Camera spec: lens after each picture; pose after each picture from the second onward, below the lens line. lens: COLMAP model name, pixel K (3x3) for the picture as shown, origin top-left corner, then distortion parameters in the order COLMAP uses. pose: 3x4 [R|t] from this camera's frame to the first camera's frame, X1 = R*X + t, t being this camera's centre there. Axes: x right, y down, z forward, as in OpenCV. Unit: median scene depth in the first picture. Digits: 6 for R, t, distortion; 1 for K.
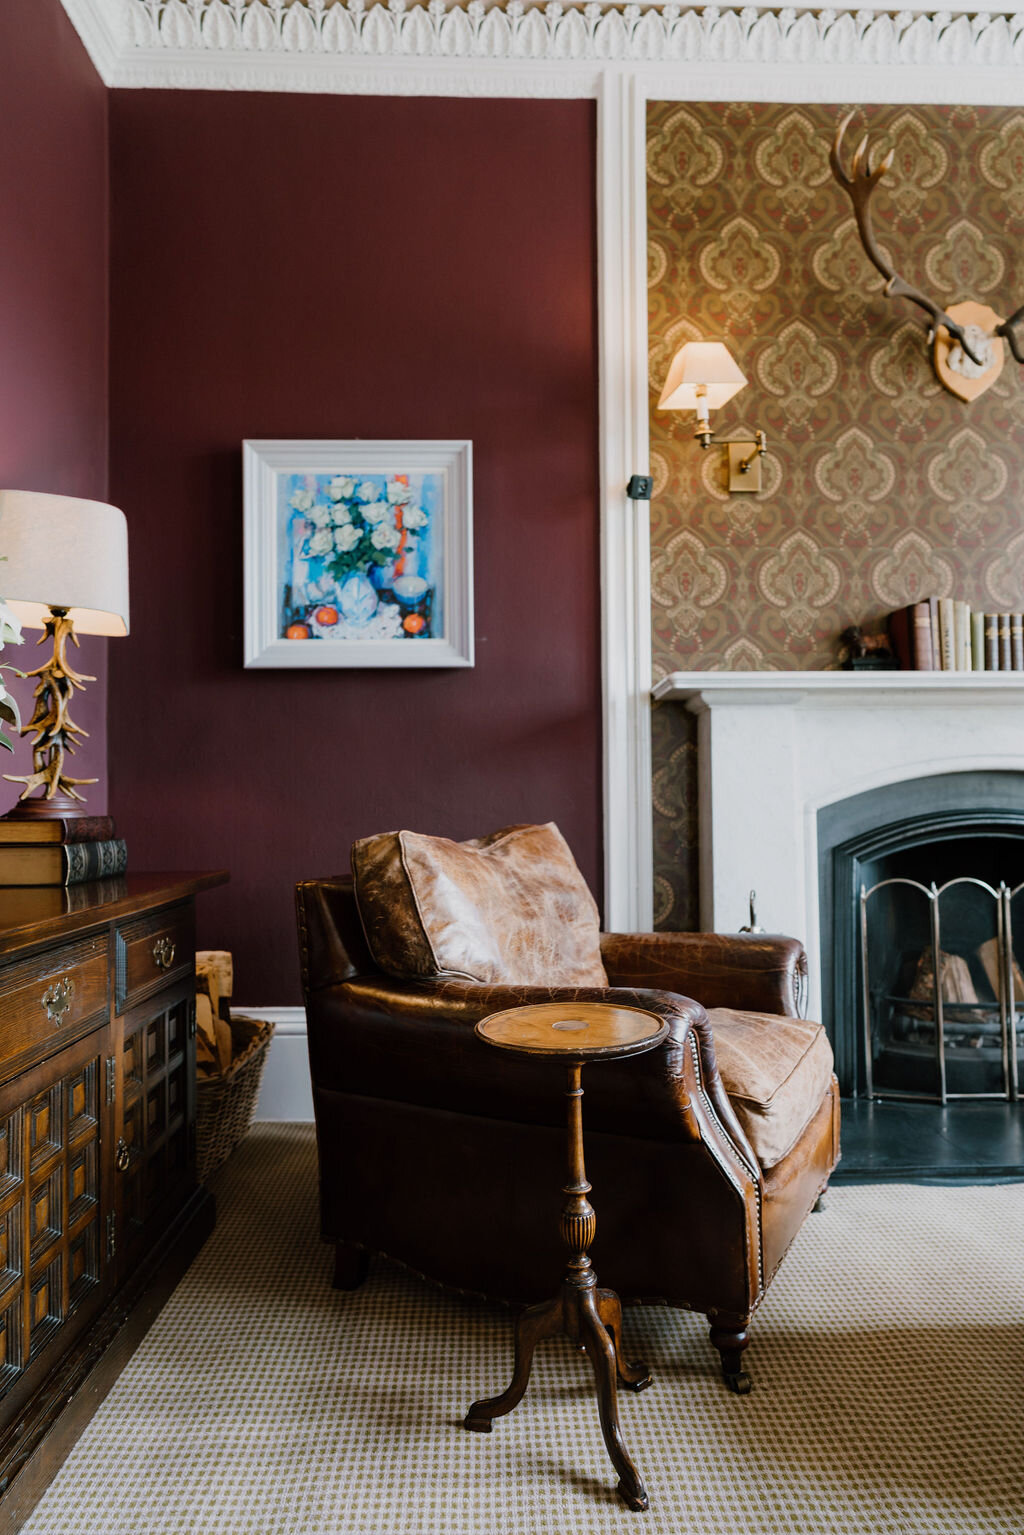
lens RADIAL K [[1015.1, 0, 512.0], [0, 1015.1, 767.5], [0, 0, 1]] dist [0.001349, 0.002835]
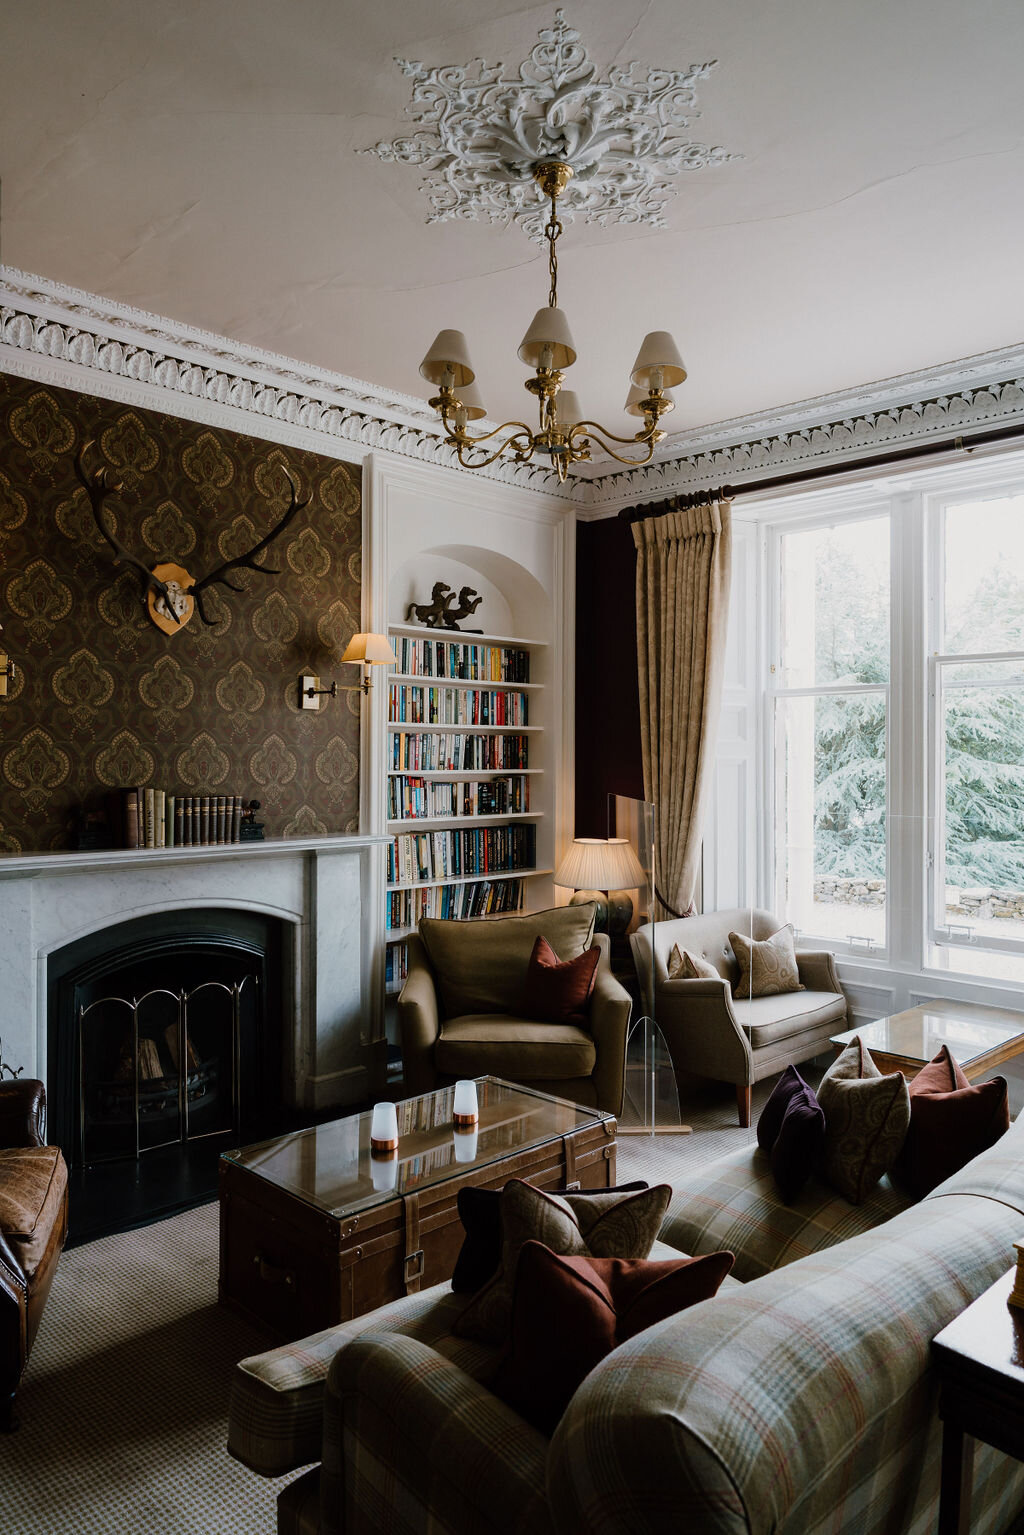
lens RADIAL K [[1038.8, 0, 511.1], [0, 1038.8, 740.3], [0, 0, 1]] dist [-0.023611, 0.036176]
pose [[0.728234, 0.019877, 0.685040, -0.170724], [-0.031706, 0.999486, 0.004705, -0.246109], [-0.684595, -0.025147, 0.728490, -0.340464]]
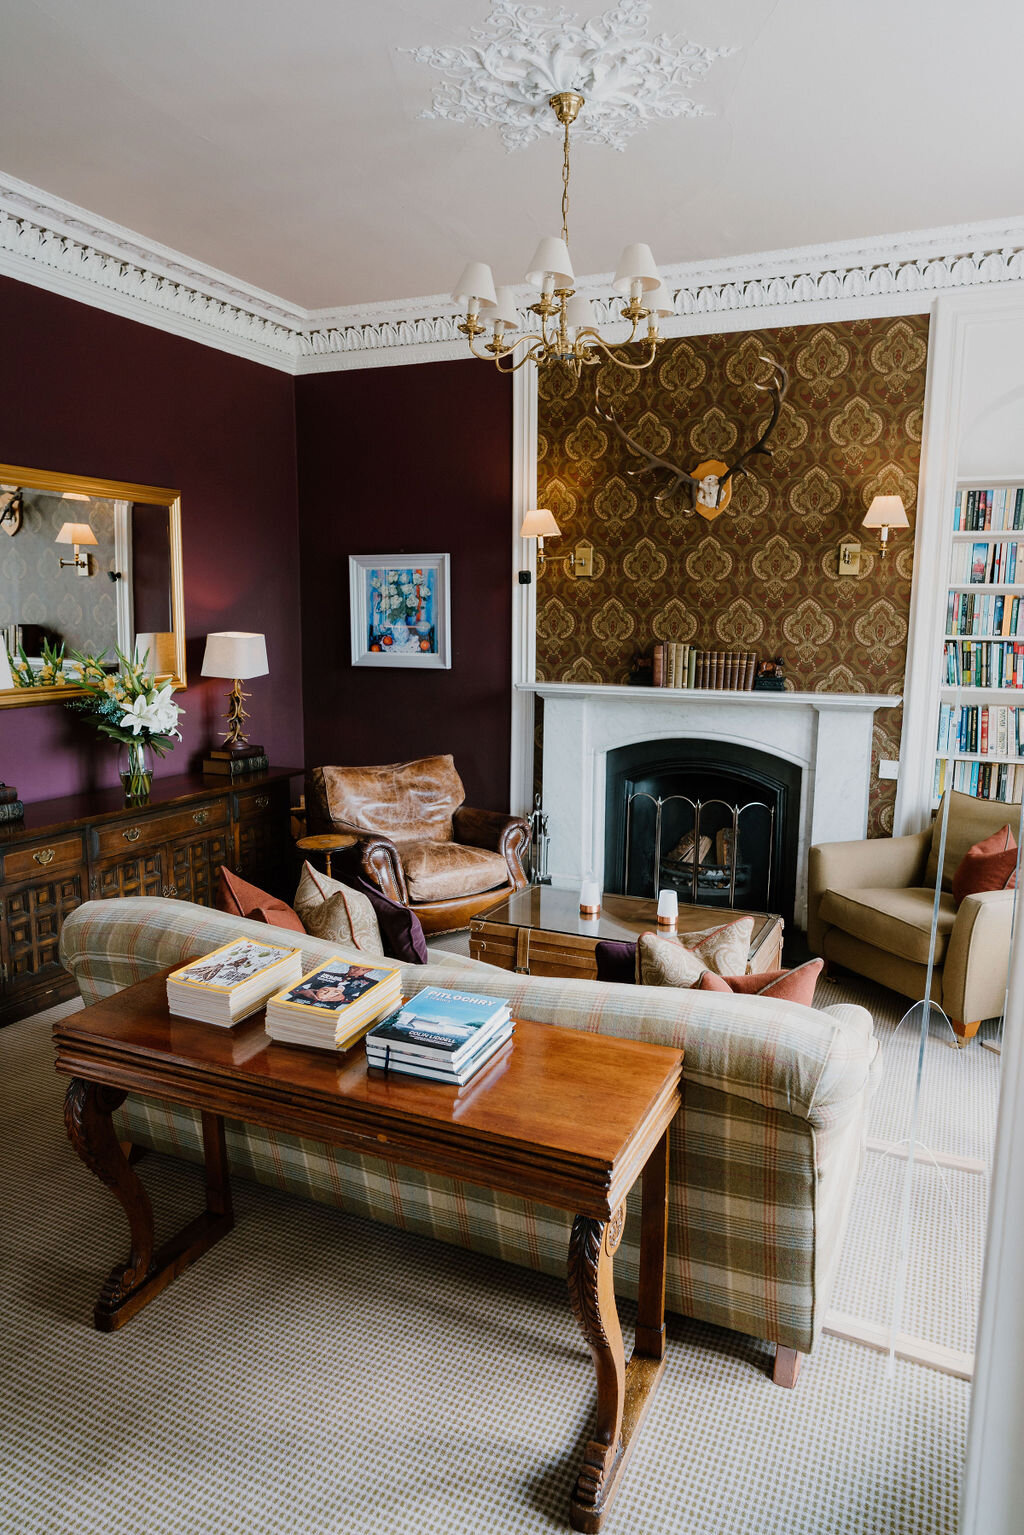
lens RADIAL K [[1015.1, 0, 512.0], [0, 1015.1, 767.5], [0, 0, 1]] dist [0.001349, 0.002835]
pose [[0.898086, 0.079641, -0.432550, 0.939531], [-0.002077, 0.984226, 0.176904, -0.258636], [0.439816, -0.157977, 0.884084, -0.728729]]
